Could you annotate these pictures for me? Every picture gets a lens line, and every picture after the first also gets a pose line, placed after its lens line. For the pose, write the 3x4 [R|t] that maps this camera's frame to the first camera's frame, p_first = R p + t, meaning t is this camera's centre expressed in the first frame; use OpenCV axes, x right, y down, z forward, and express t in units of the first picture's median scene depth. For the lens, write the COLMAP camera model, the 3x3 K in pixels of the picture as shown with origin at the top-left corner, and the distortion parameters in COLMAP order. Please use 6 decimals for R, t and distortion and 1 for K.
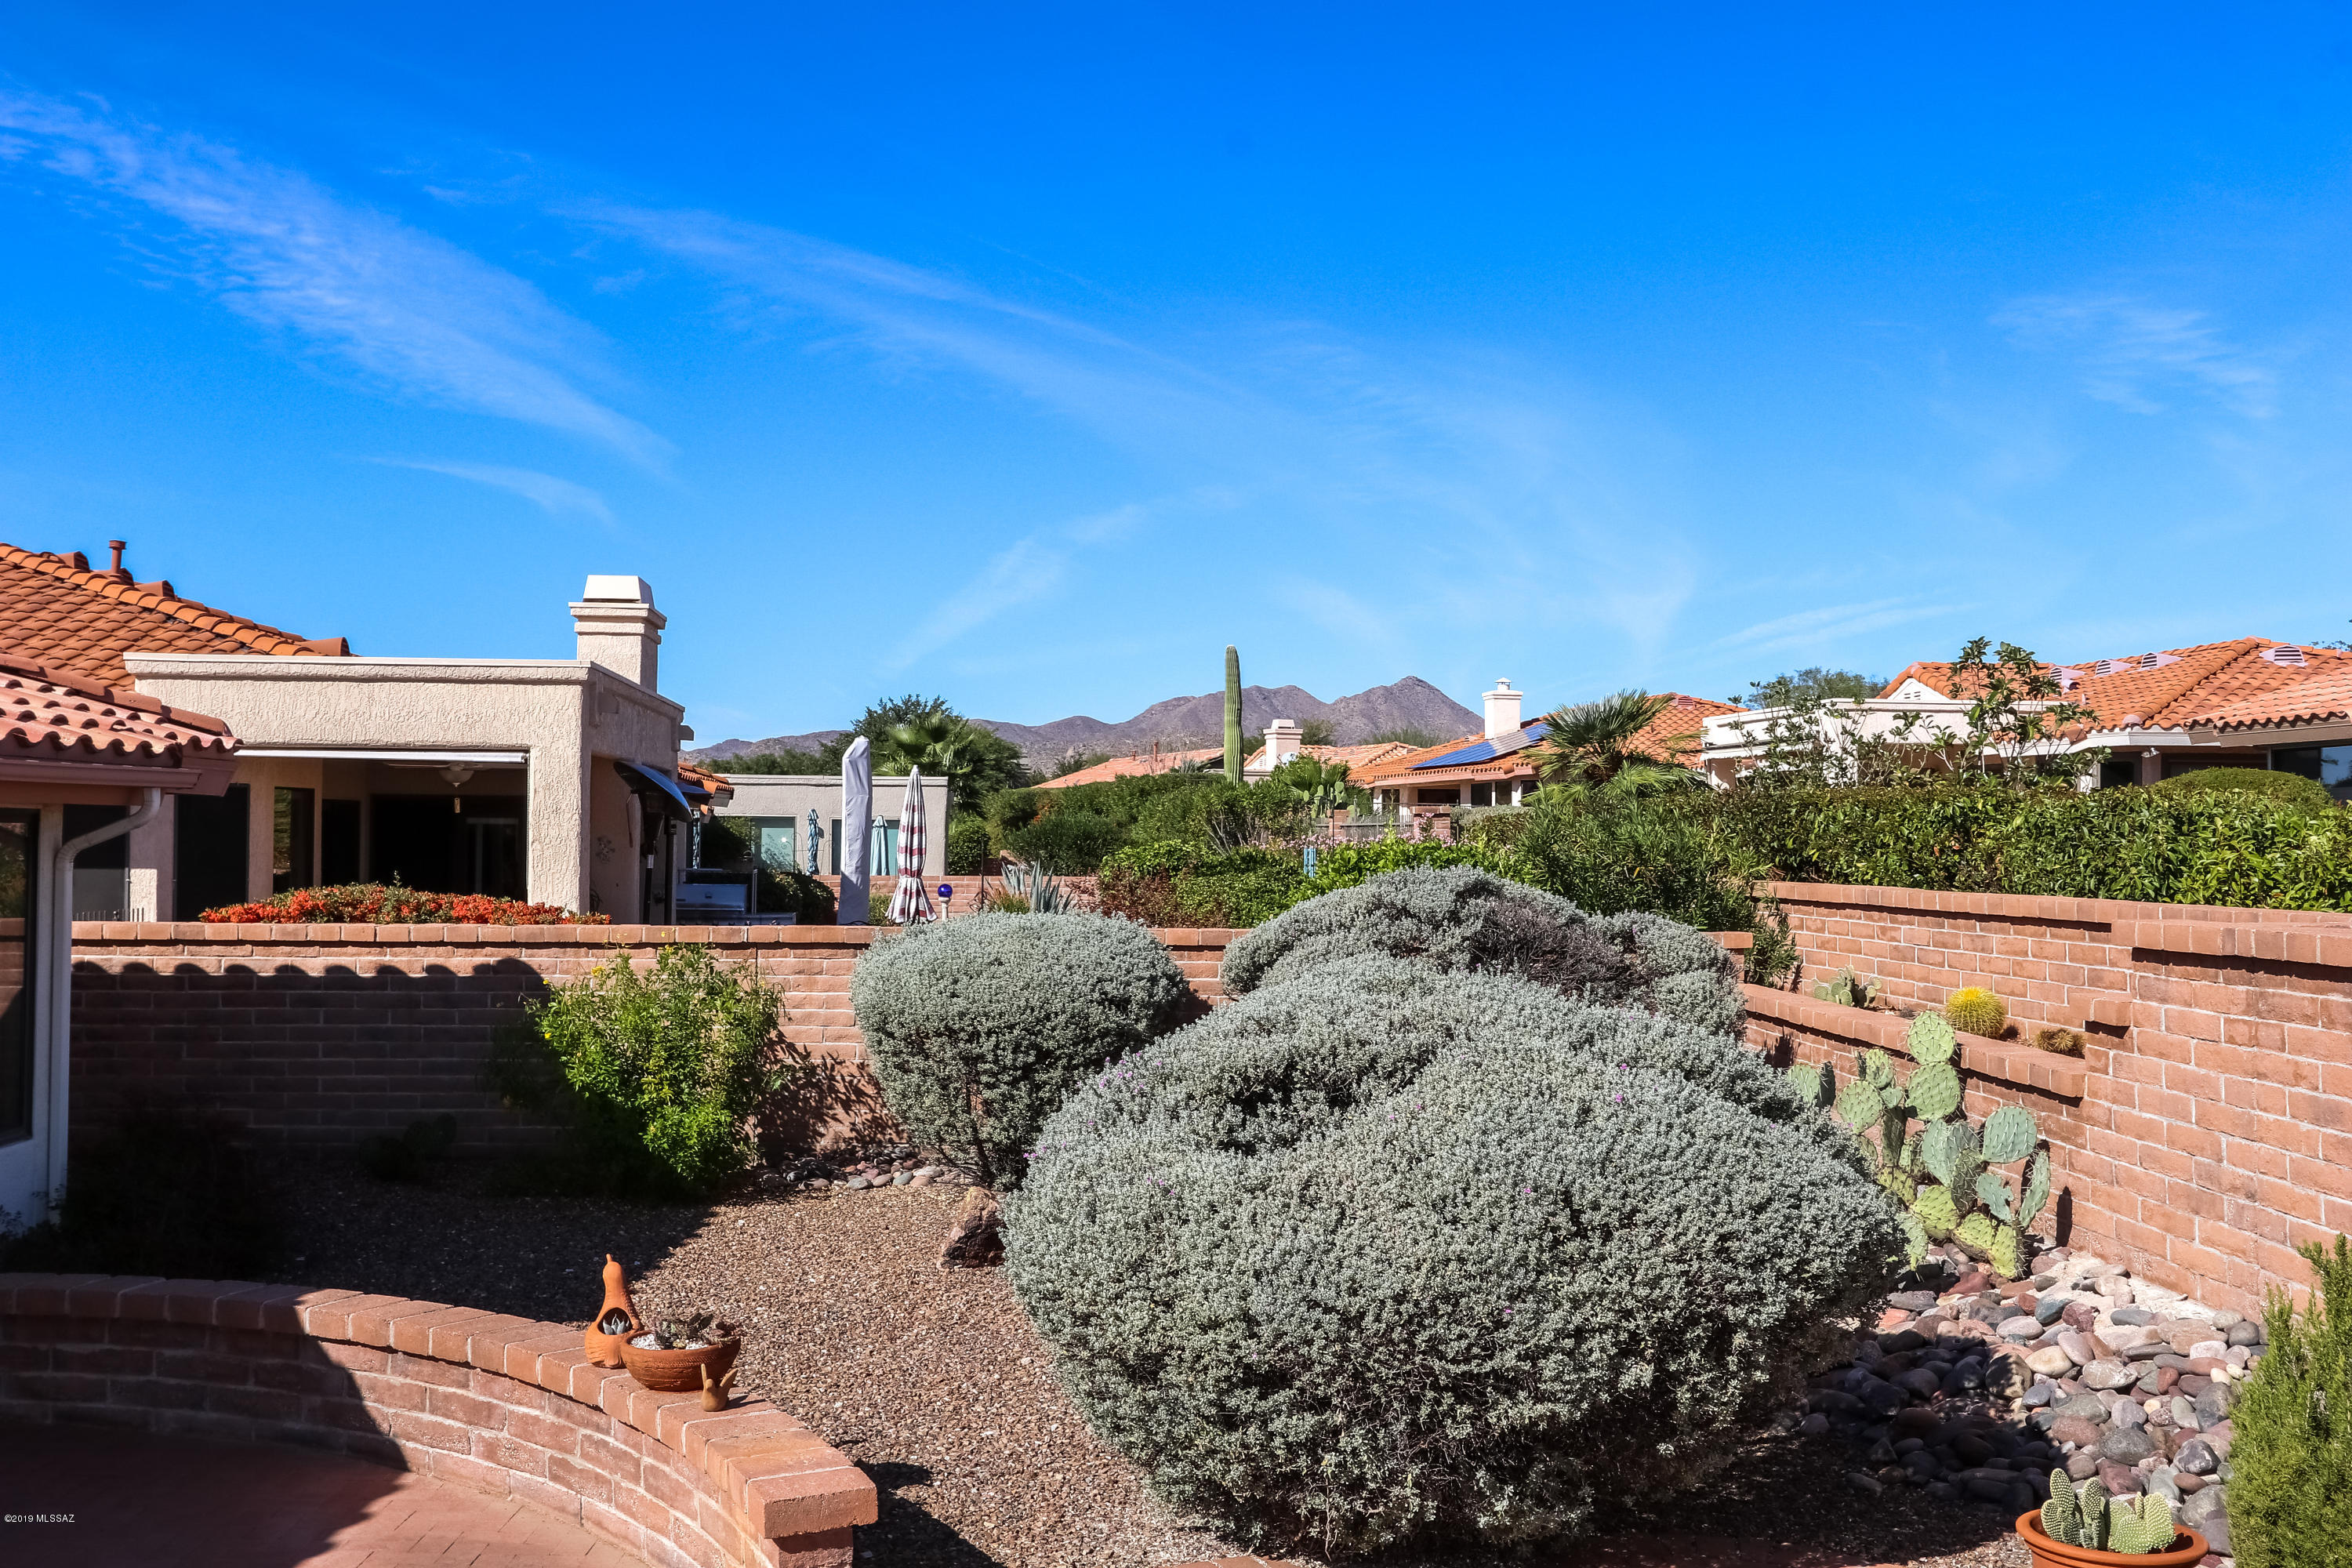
lens RADIAL K [[2236.7, 0, 1137.2], [0, 2236.7, 836.0], [0, 0, 1]] dist [0.007072, 0.015665]
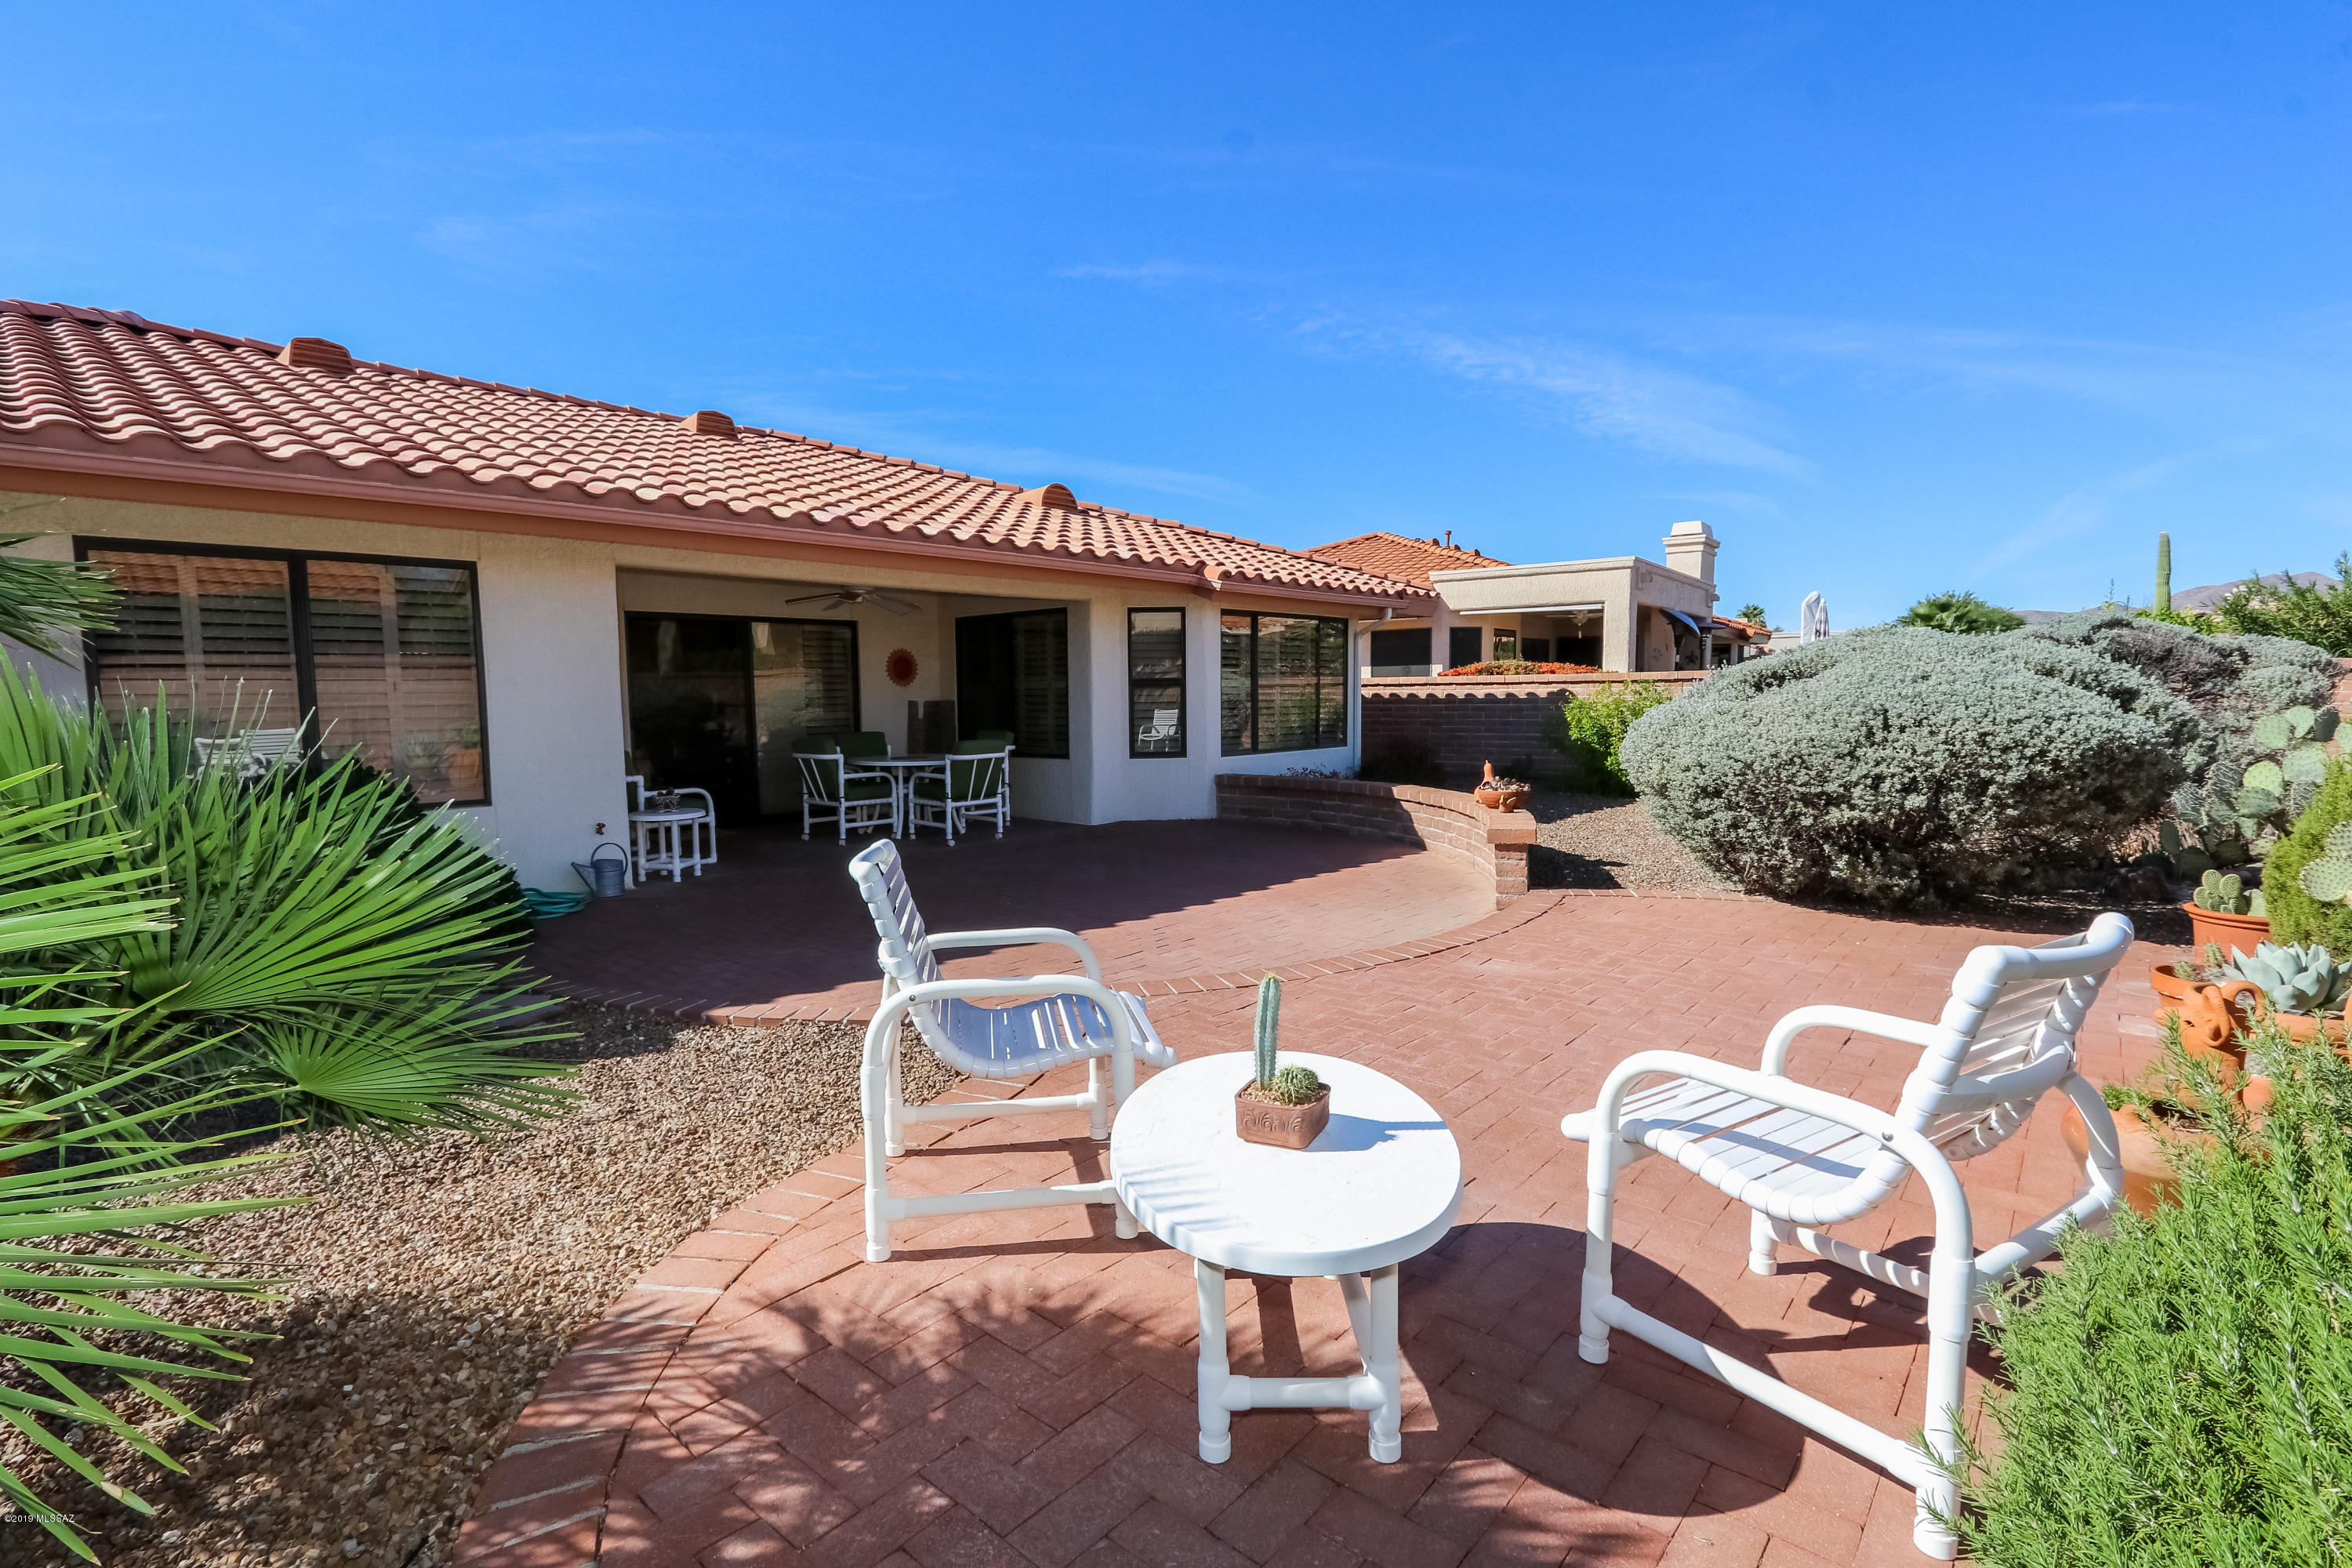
lens RADIAL K [[1084.0, 0, 1151.5], [0, 1084.0, 800.7], [0, 0, 1]] dist [-0.013299, 0.001100]
pose [[0.729979, 0.051321, -0.681540, 0.278356], [0.017329, 0.995466, 0.093521, 0.103689], [0.683250, -0.080079, 0.725780, -0.103651]]
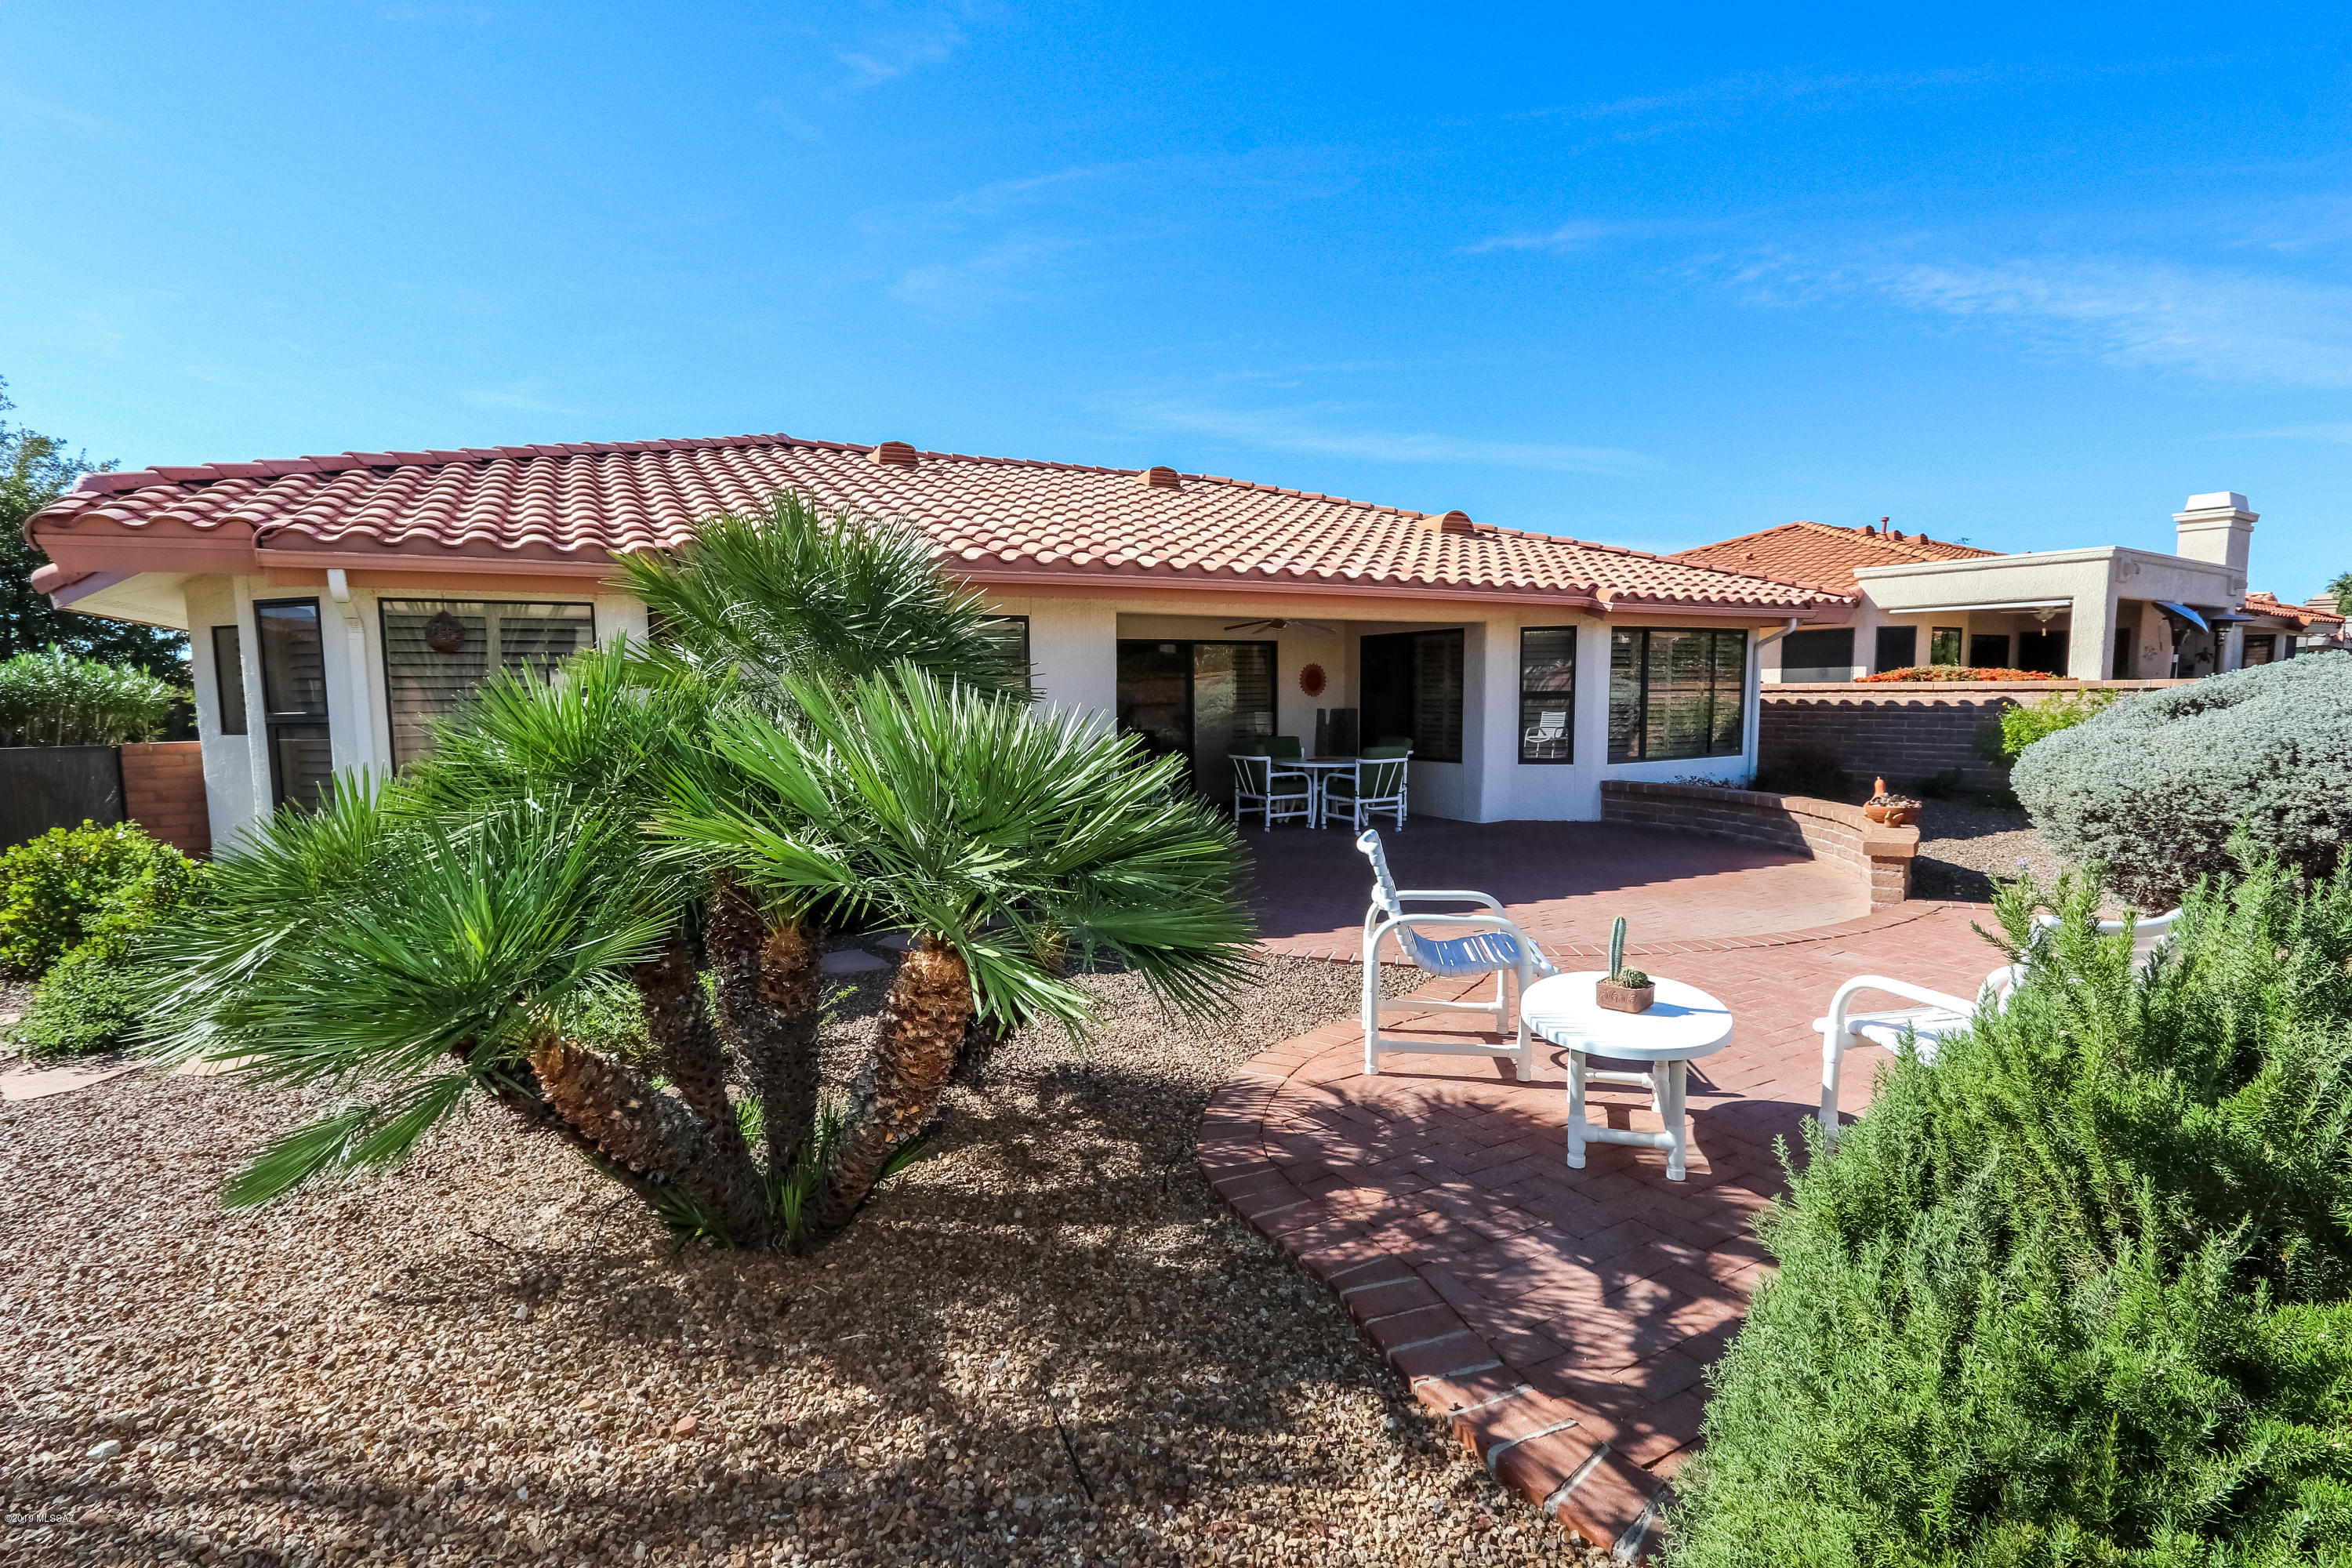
lens RADIAL K [[1084.0, 0, 1151.5], [0, 1084.0, 800.7], [0, 0, 1]] dist [-0.013299, 0.001100]
pose [[0.461021, 0.077312, -0.884015, 0.432015], [0.017113, 0.995238, 0.095963, 0.074180], [0.887224, -0.059369, 0.457502, -0.279648]]
